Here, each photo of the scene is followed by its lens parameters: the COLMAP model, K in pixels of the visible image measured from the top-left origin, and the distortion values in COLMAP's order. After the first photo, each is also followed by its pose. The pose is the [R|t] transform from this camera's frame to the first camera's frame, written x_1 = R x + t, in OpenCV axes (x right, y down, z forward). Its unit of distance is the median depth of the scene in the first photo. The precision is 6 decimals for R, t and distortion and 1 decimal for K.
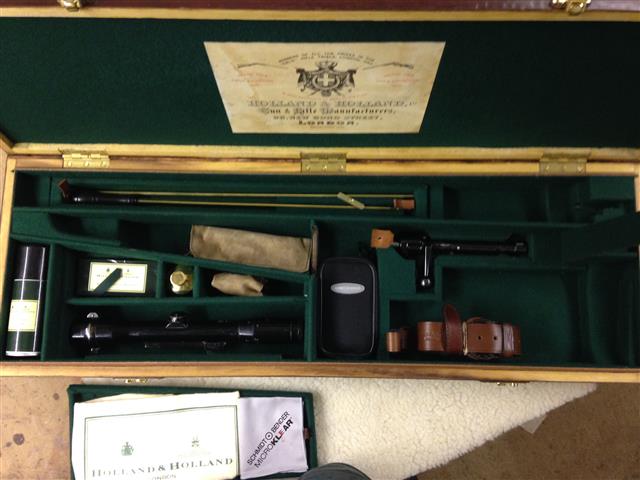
lens RADIAL K [[621.4, 0, 319.1], [0, 621.4, 239.9], [0, 0, 1]] dist [-0.003025, 0.000000]
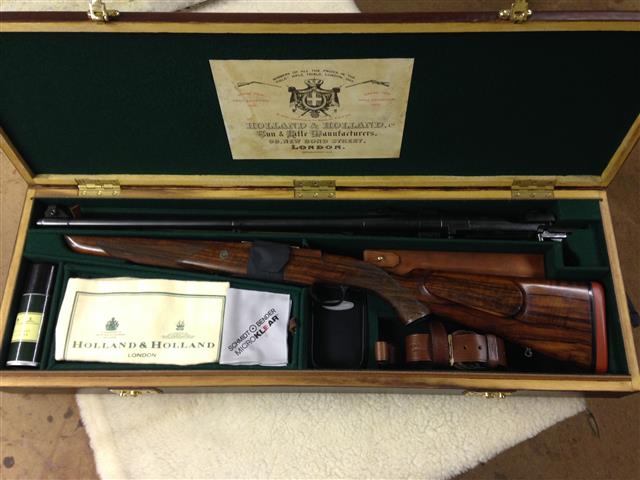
lens RADIAL K [[621.4, 0, 321.0], [0, 621.4, 240.3], [0, 0, 1]] dist [-0.003025, 0.000000]
pose [[0.999990, -0.003798, -0.002413, 0.021110], [0.003127, 0.972172, -0.234246, 0.221909], [0.003235, 0.234236, 0.972174, -0.049431]]
